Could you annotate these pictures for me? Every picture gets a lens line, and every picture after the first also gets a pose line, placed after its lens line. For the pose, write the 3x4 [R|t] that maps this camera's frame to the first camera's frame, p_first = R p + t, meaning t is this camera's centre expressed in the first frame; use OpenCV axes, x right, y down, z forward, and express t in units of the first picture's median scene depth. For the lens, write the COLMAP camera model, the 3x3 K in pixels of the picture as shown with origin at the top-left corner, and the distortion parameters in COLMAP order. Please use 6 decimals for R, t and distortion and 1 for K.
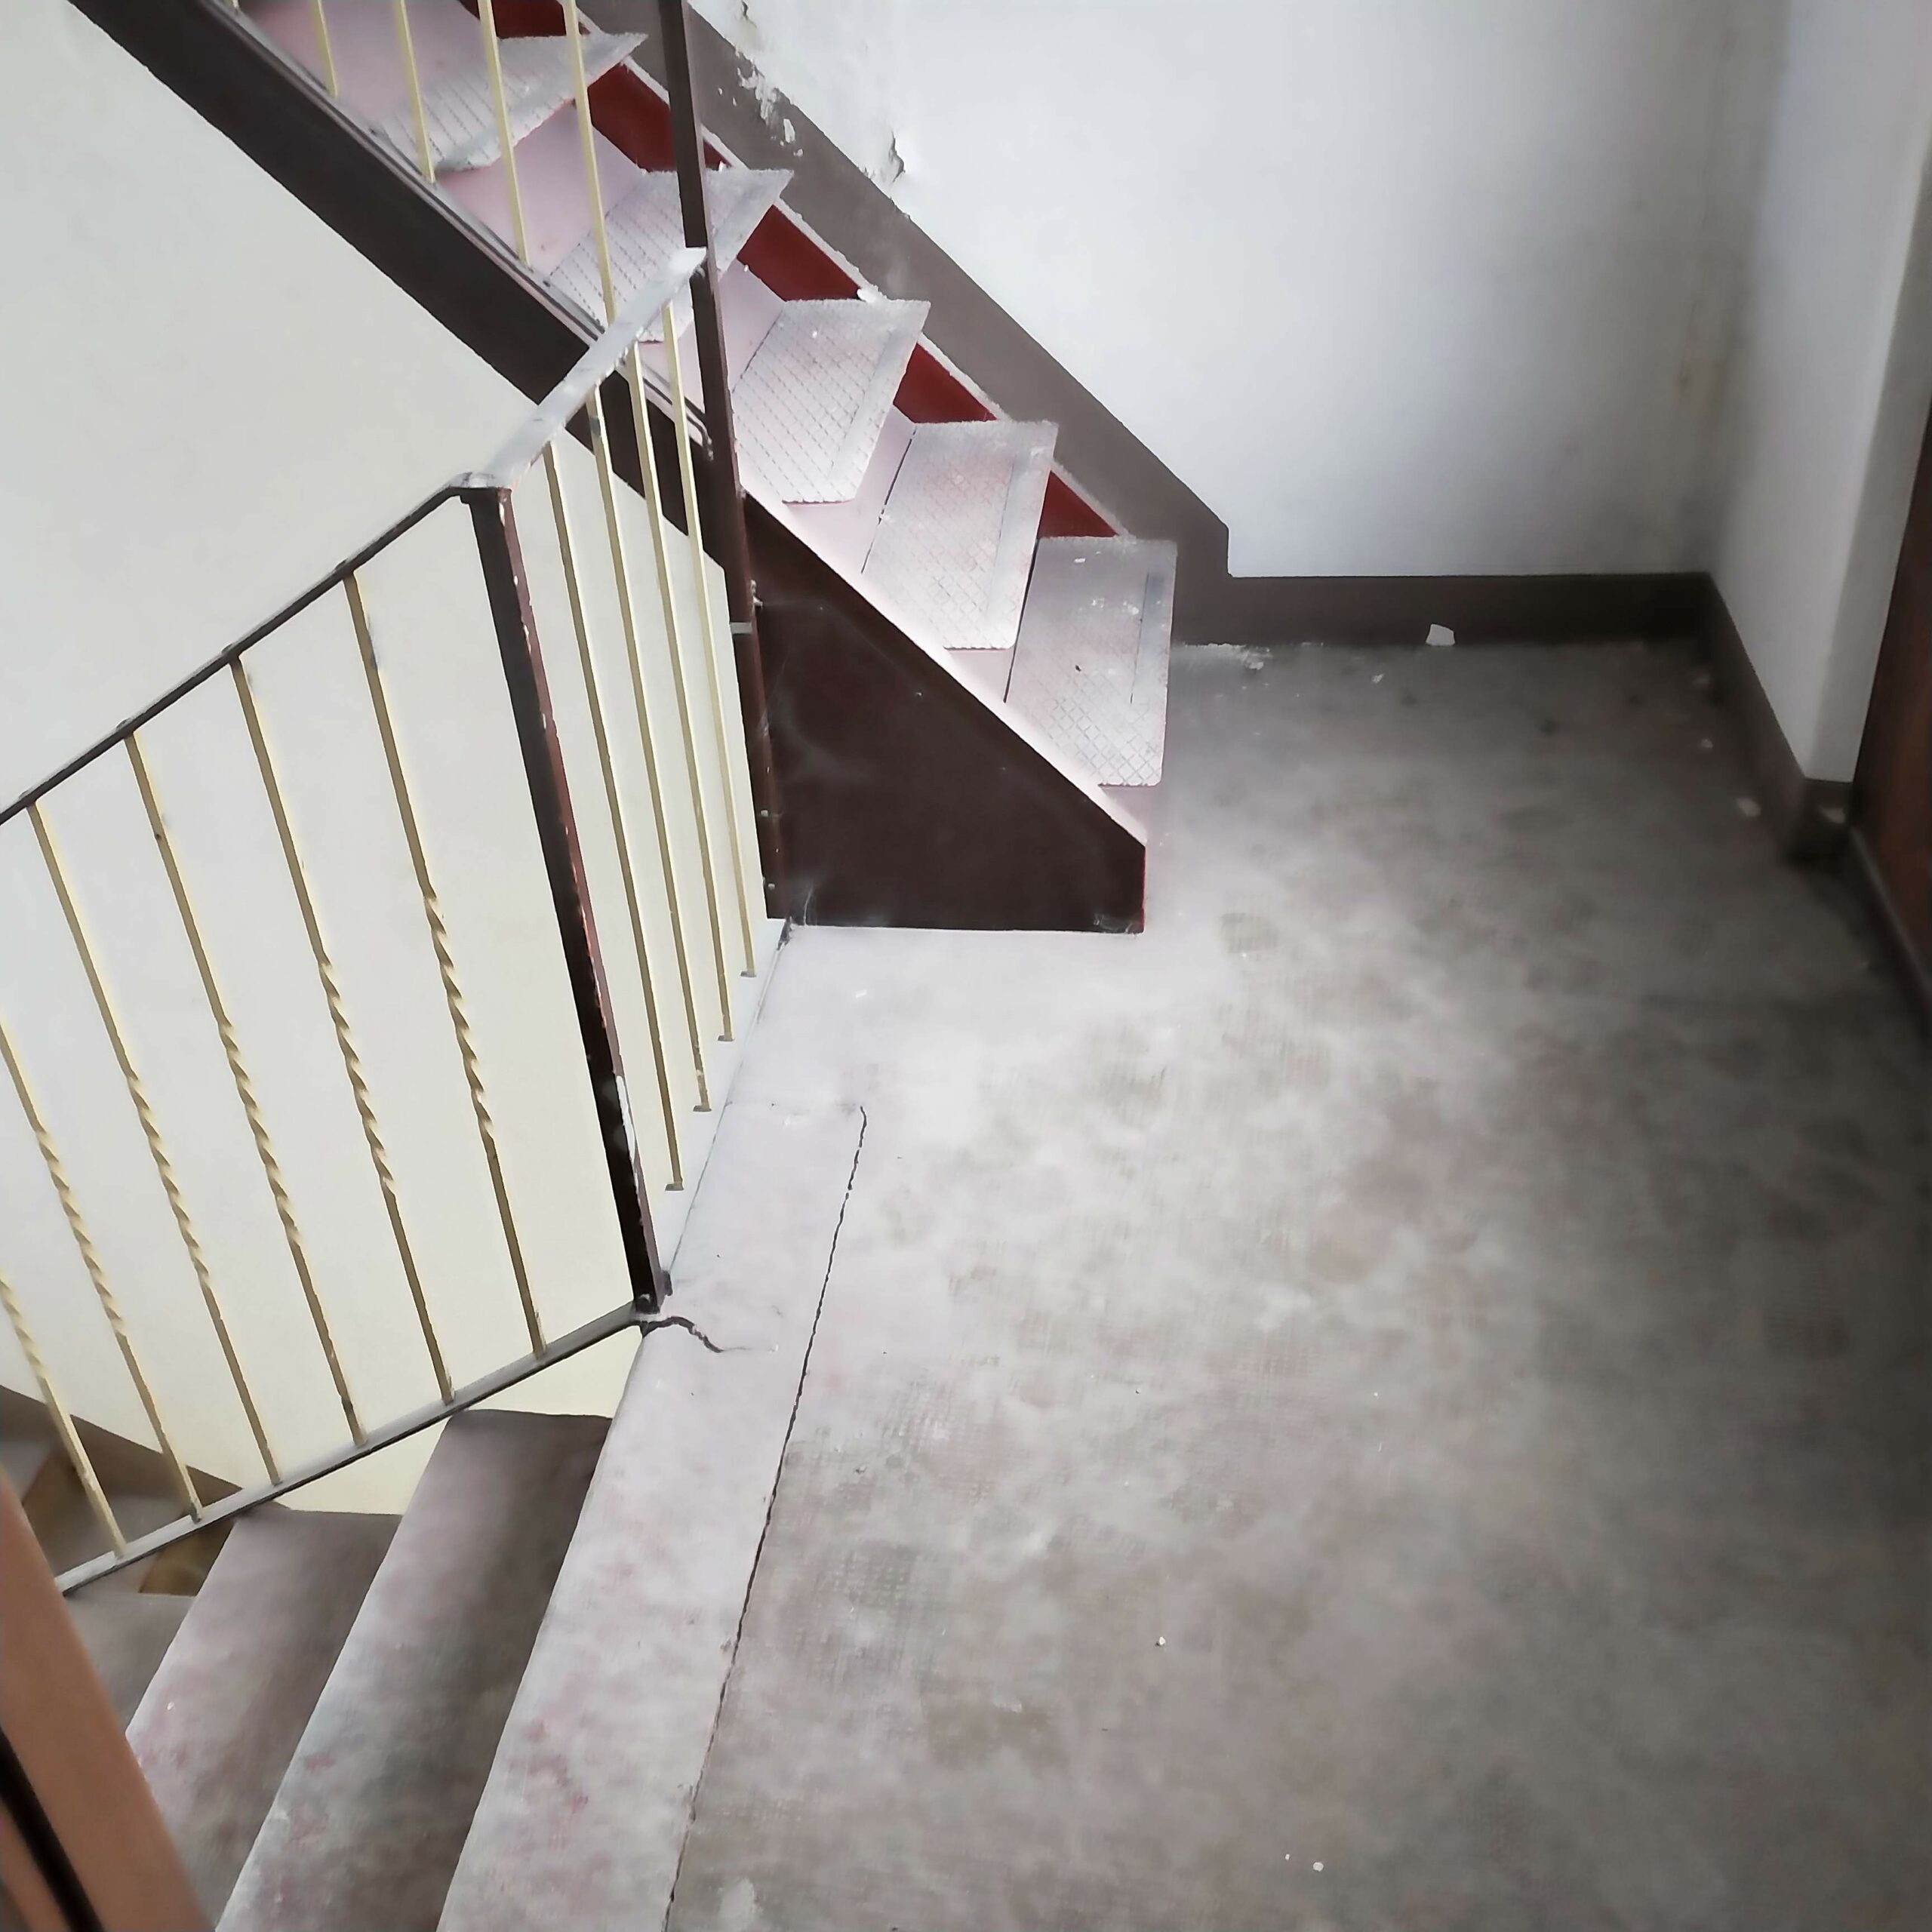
lens RADIAL K [[2004.5, 0, 967.1], [0, 2004.5, 964.6], [0, 0, 1]] dist [-0.041707, 0.000000]
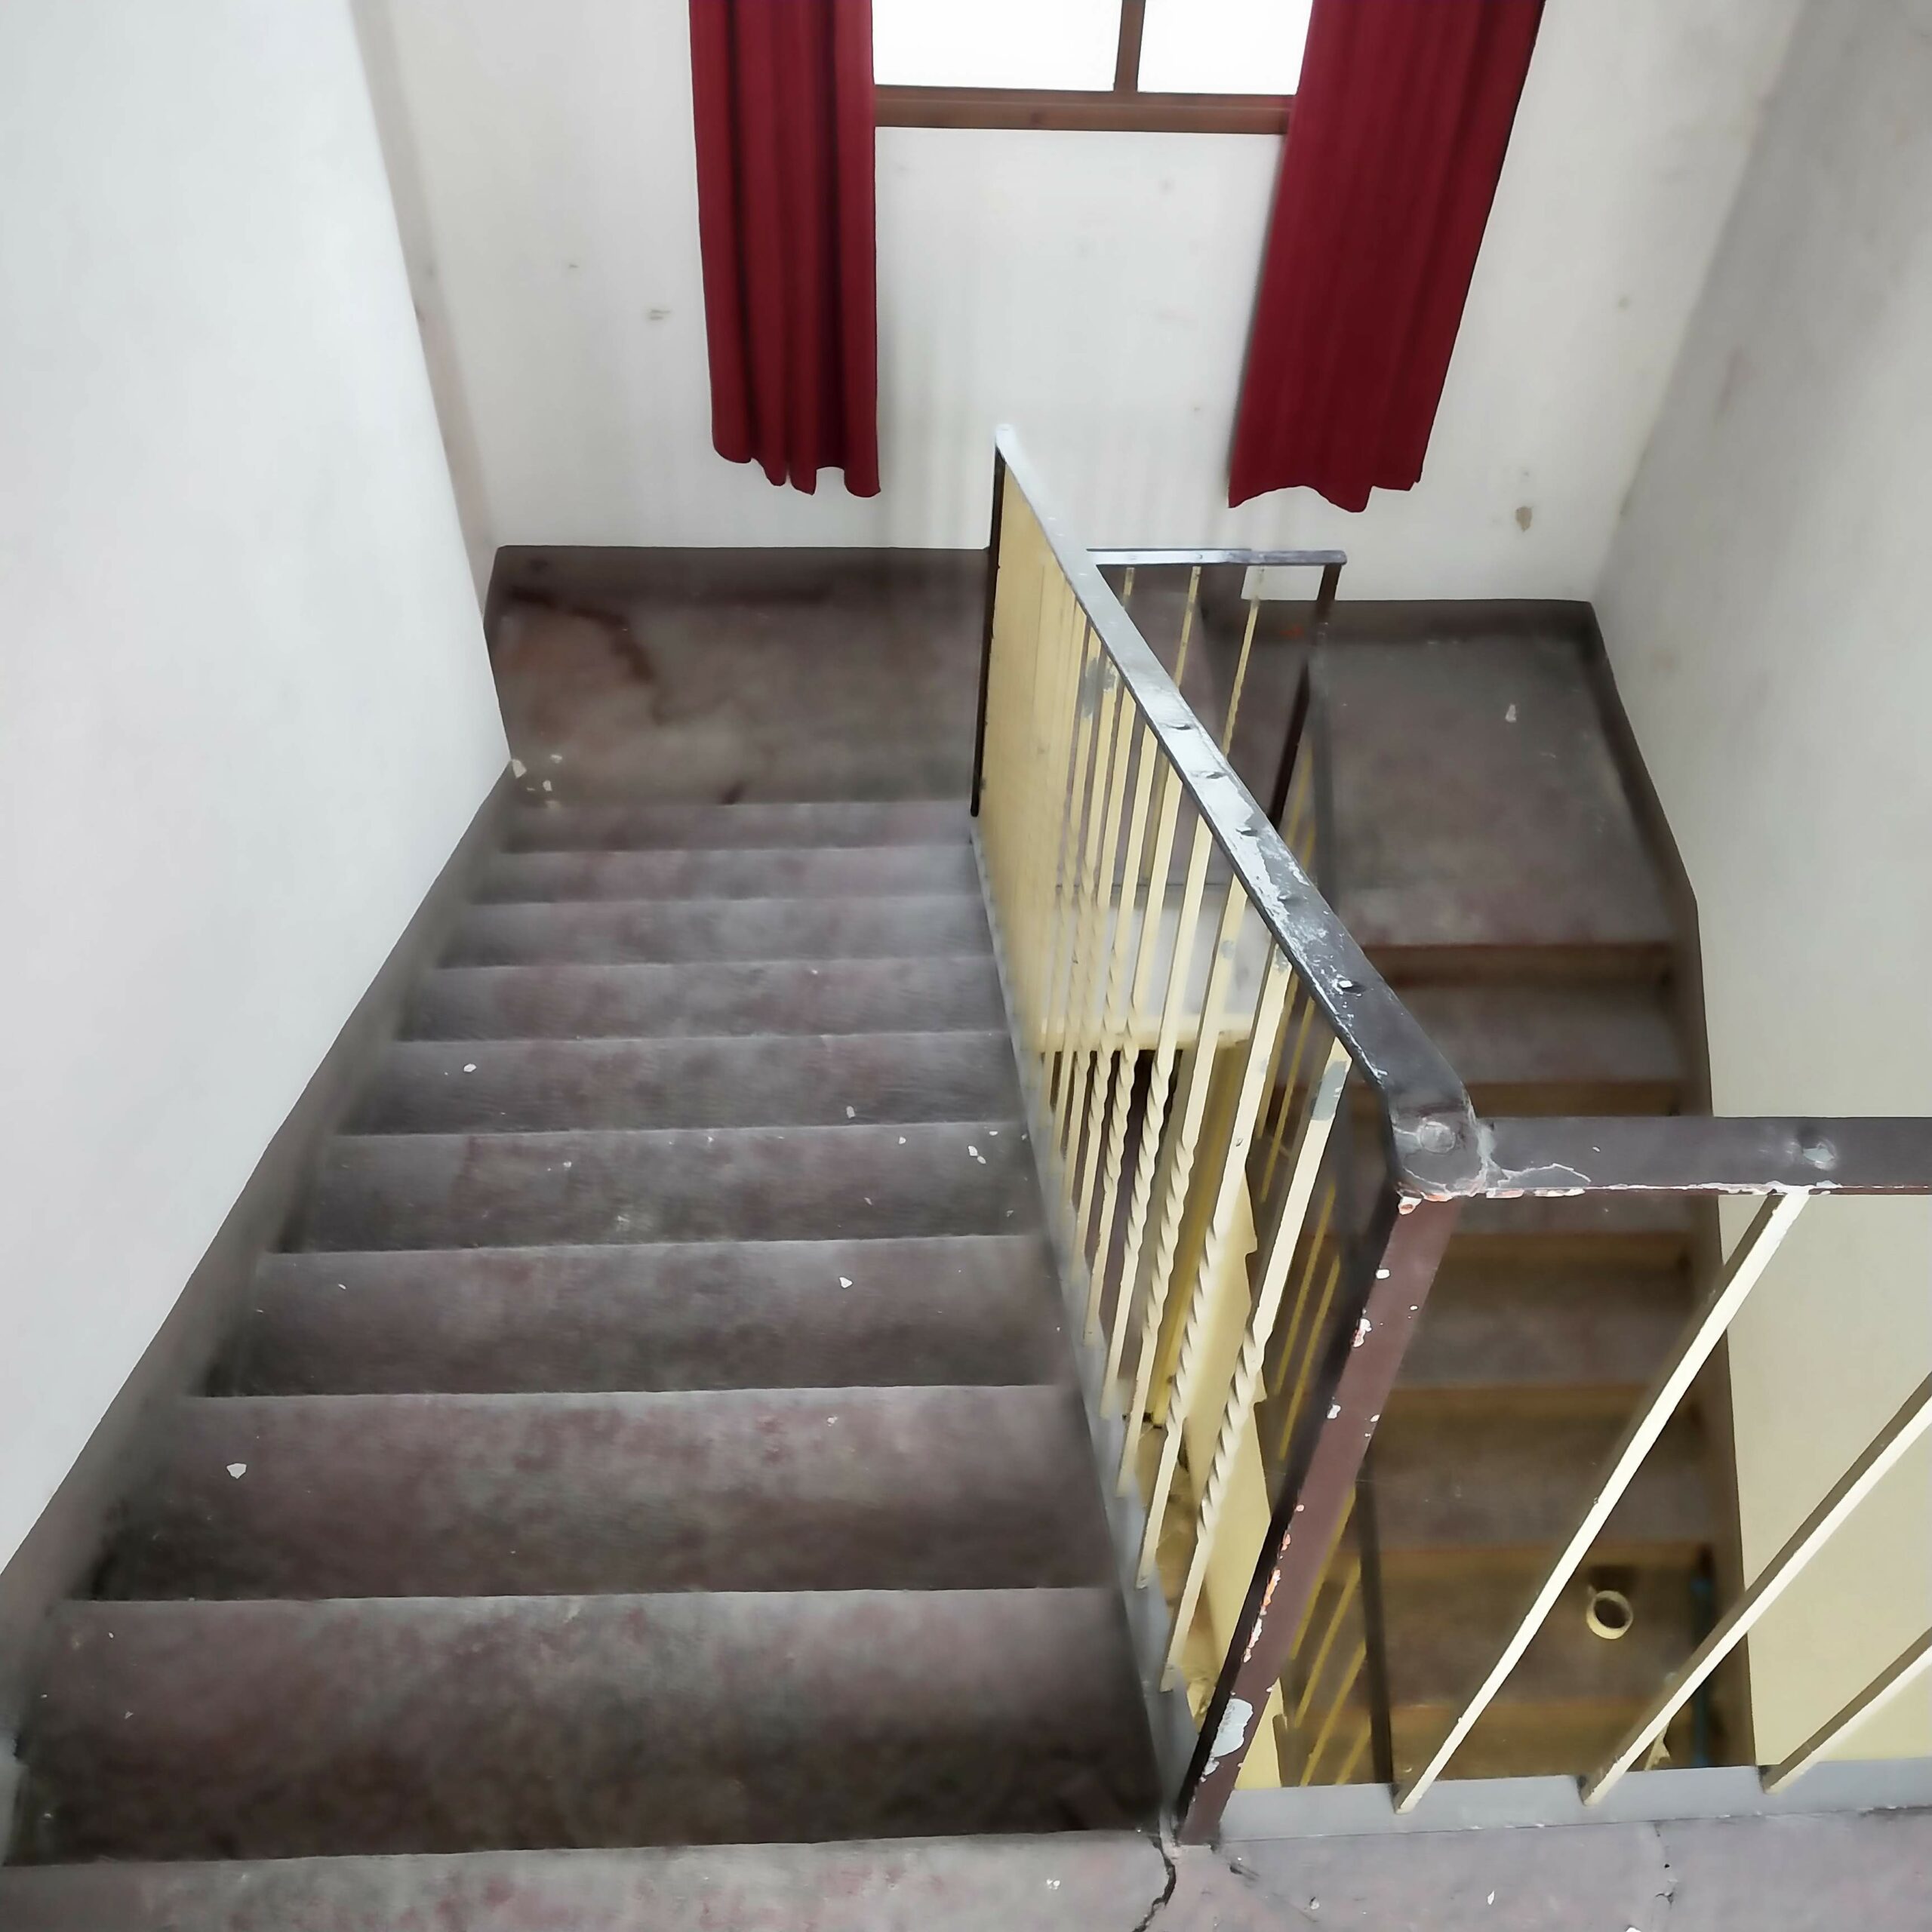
lens RADIAL K [[2004.5, 0, 963.1], [0, 2004.5, 967.7], [0, 0, 1]] dist [-0.041707, 0.000000]
pose [[0.162919, 0.791360, -0.589243, -0.000455], [-0.577116, 0.560832, 0.593637, -0.405245], [0.800246, 0.243347, 0.548077, 0.548997]]
